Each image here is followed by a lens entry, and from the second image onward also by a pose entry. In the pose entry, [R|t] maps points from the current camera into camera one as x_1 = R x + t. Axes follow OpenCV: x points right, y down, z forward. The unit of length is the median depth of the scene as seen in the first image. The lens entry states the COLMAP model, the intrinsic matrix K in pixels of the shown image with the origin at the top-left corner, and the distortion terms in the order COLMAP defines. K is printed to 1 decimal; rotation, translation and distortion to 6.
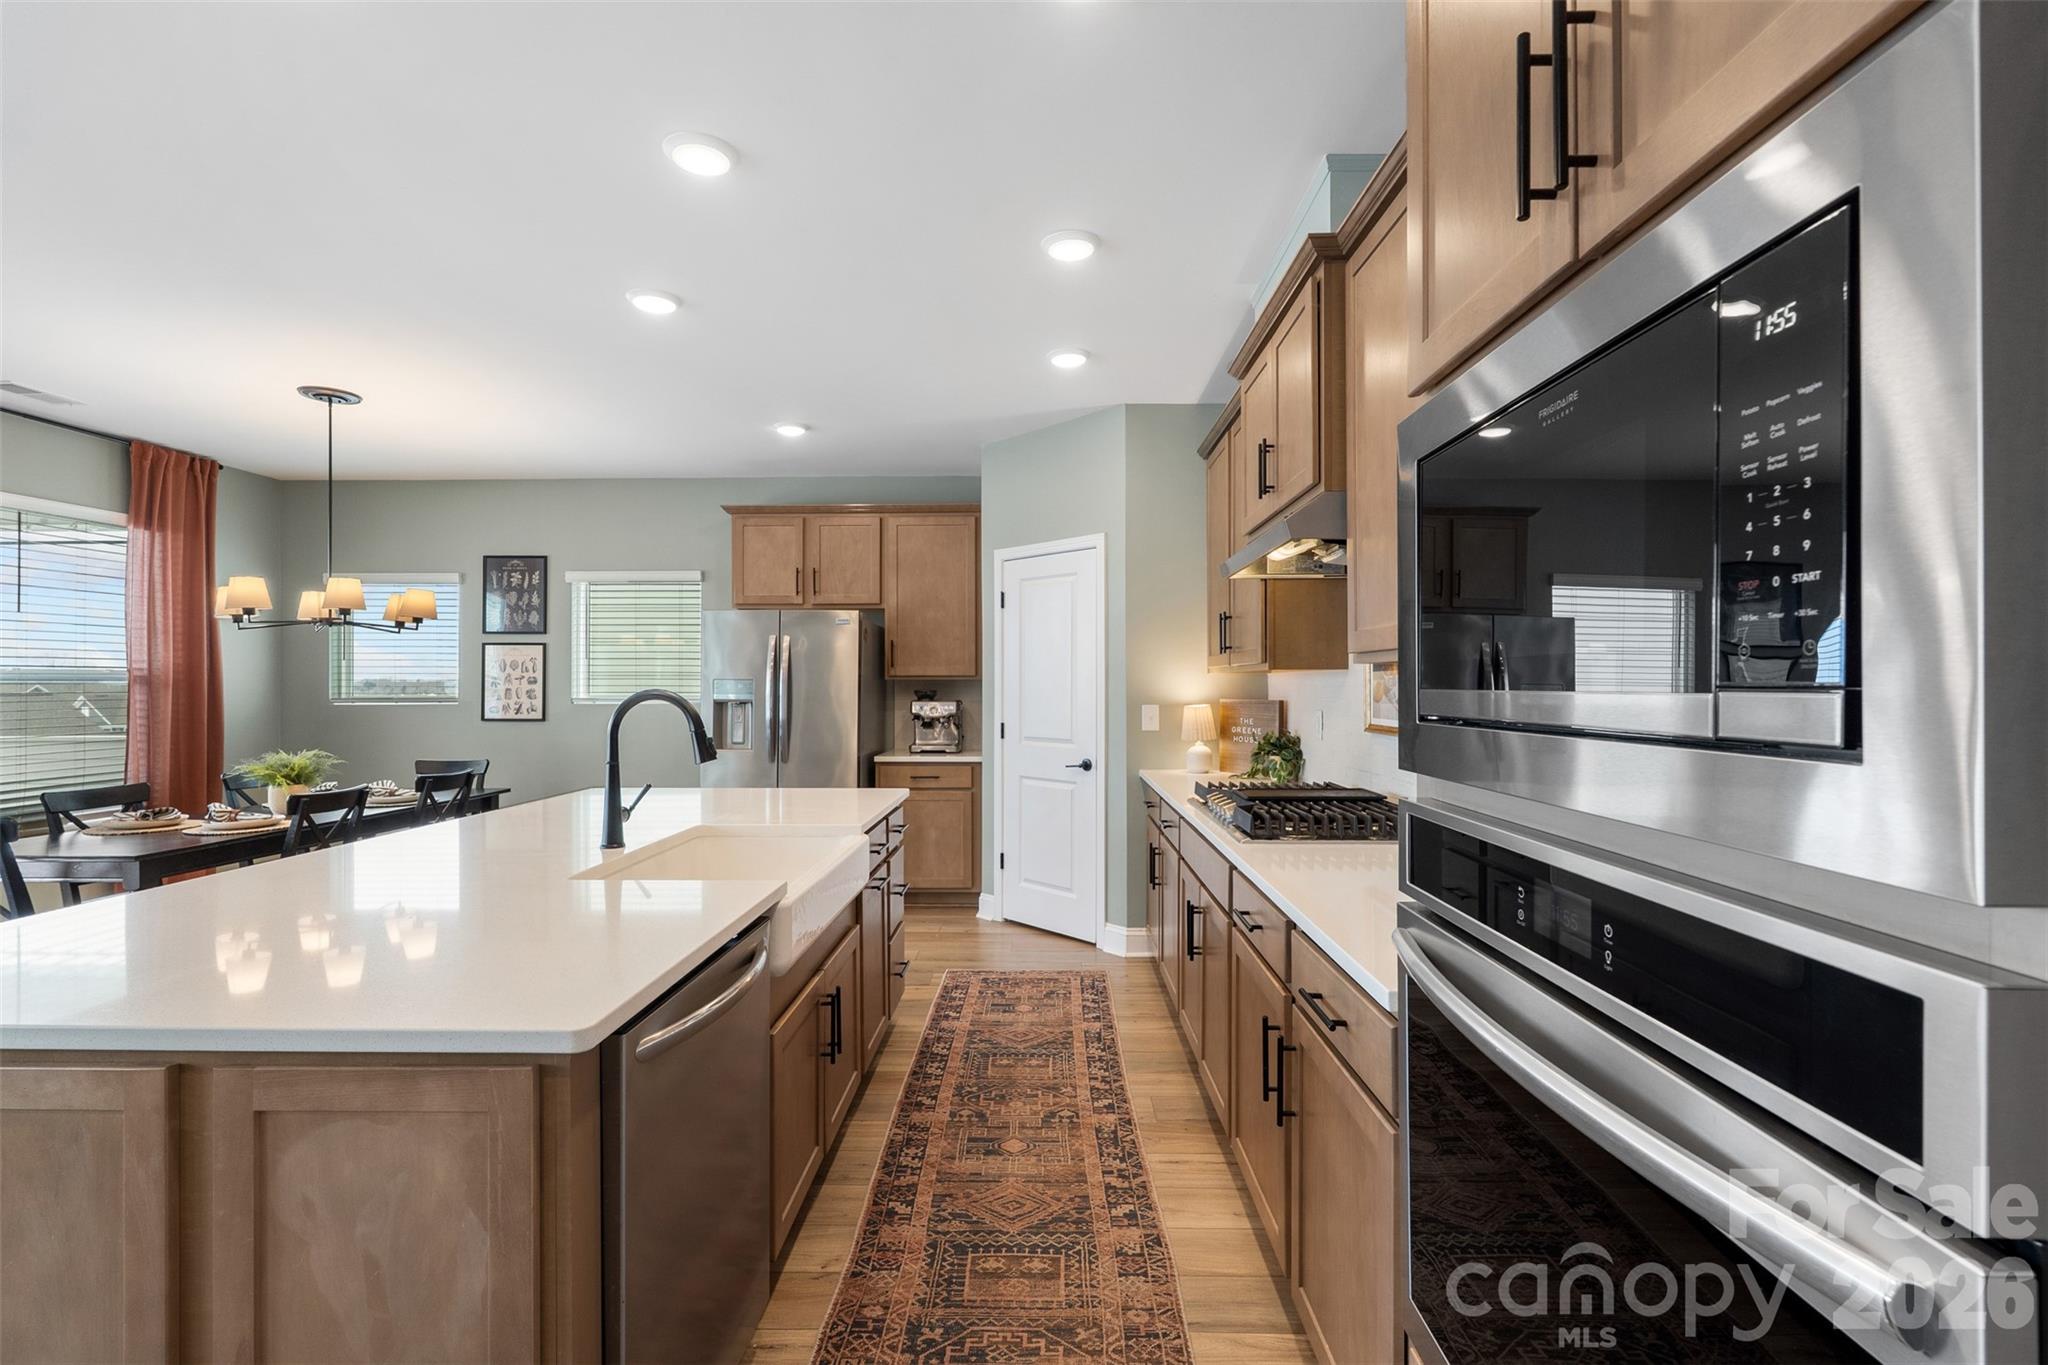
lens RADIAL K [[905.0, 0, 1027.2], [0, 905.0, 685.9], [0, 0, 1]] dist [-0.002524, -0.000793]
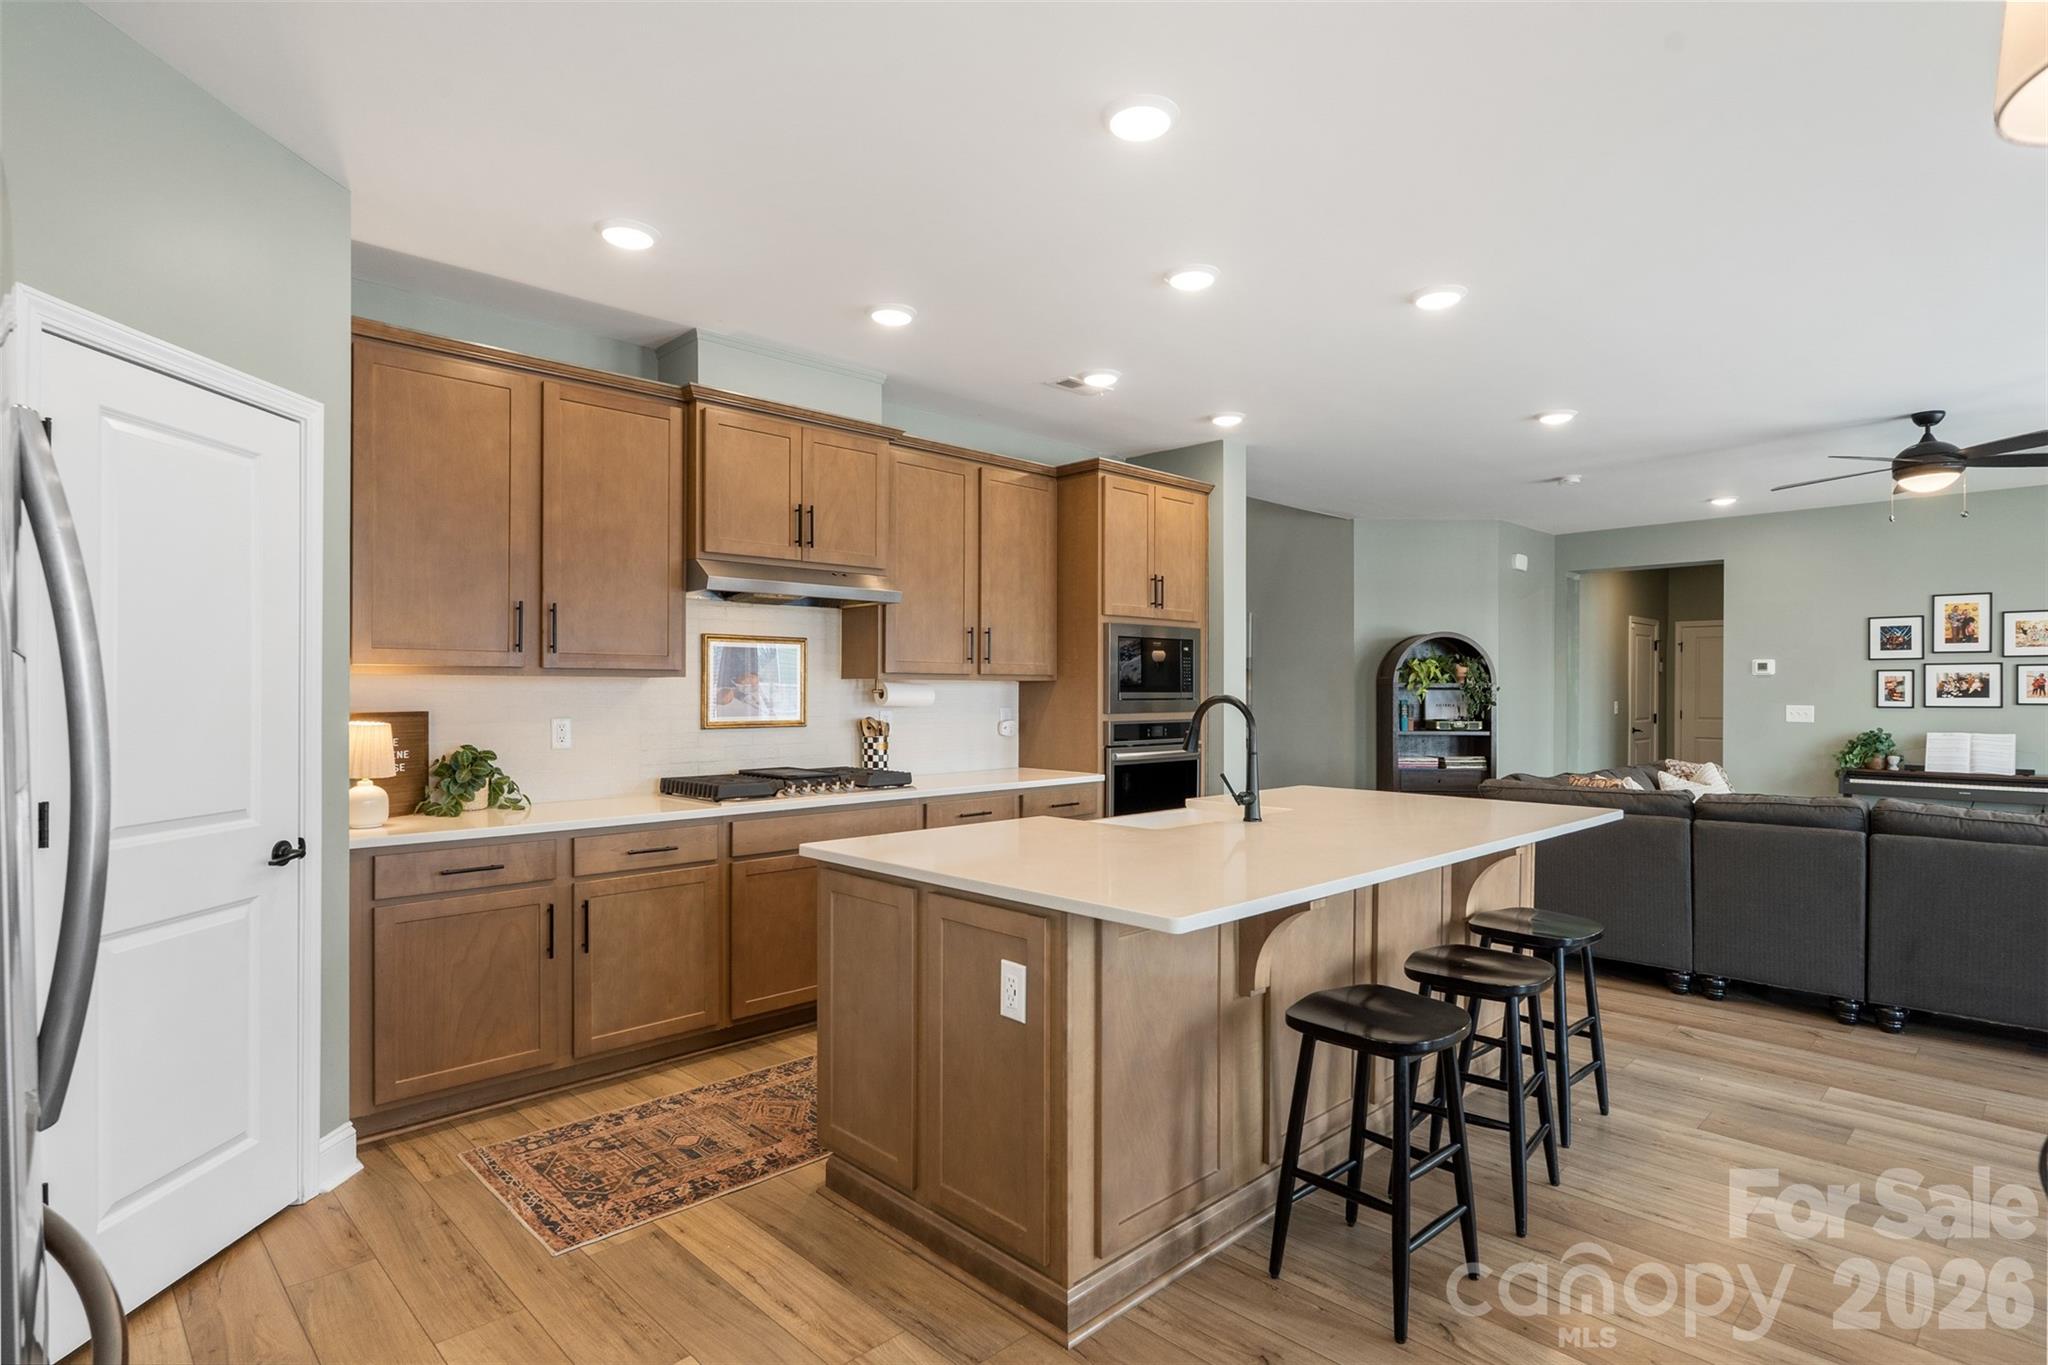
lens RADIAL K [[1050.0, 0, 1032.4], [0, 1050.0, 687.9], [0, 0, 1]] dist [-0.002257, 0.000279]
pose [[-0.713676, 0.000914, 0.700476, -0.571355], [-0.000594, 0.999998, -0.001910, -0.001998], [-0.700476, -0.001779, -0.713674, 1.020656]]
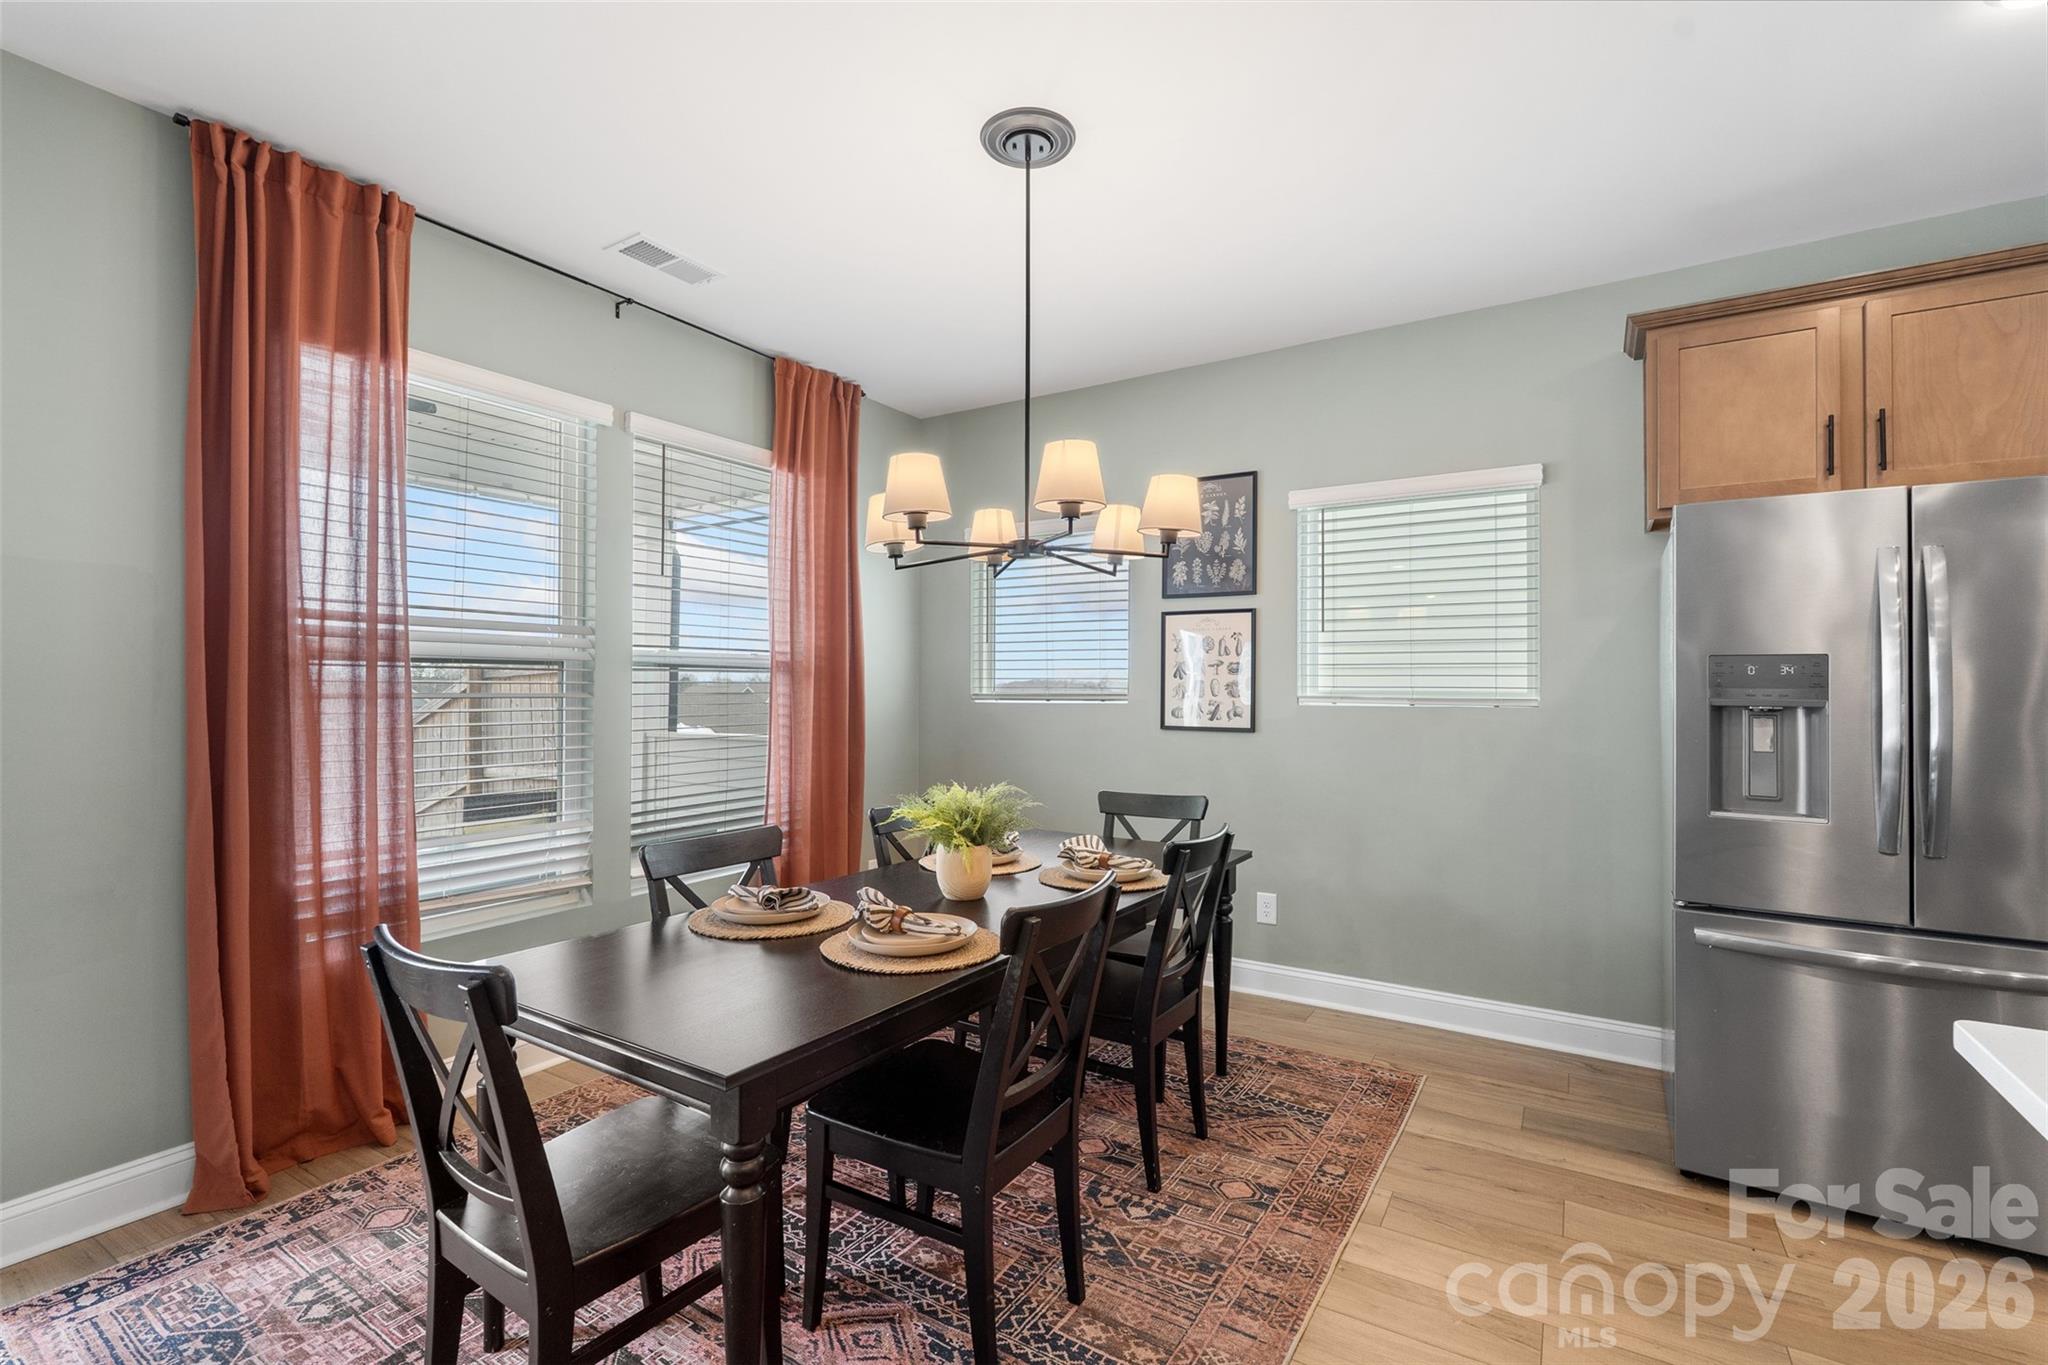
lens RADIAL K [[905.0, 0, 1022.3], [0, 905.0, 681.8], [0, 0, 1]] dist [-0.002524, -0.000793]
pose [[0.858584, -0.000346, -0.512672, -0.414662], [-0.003706, 0.999969, -0.006881, 0.010363], [0.512659, 0.007808, 0.858557, 0.444431]]
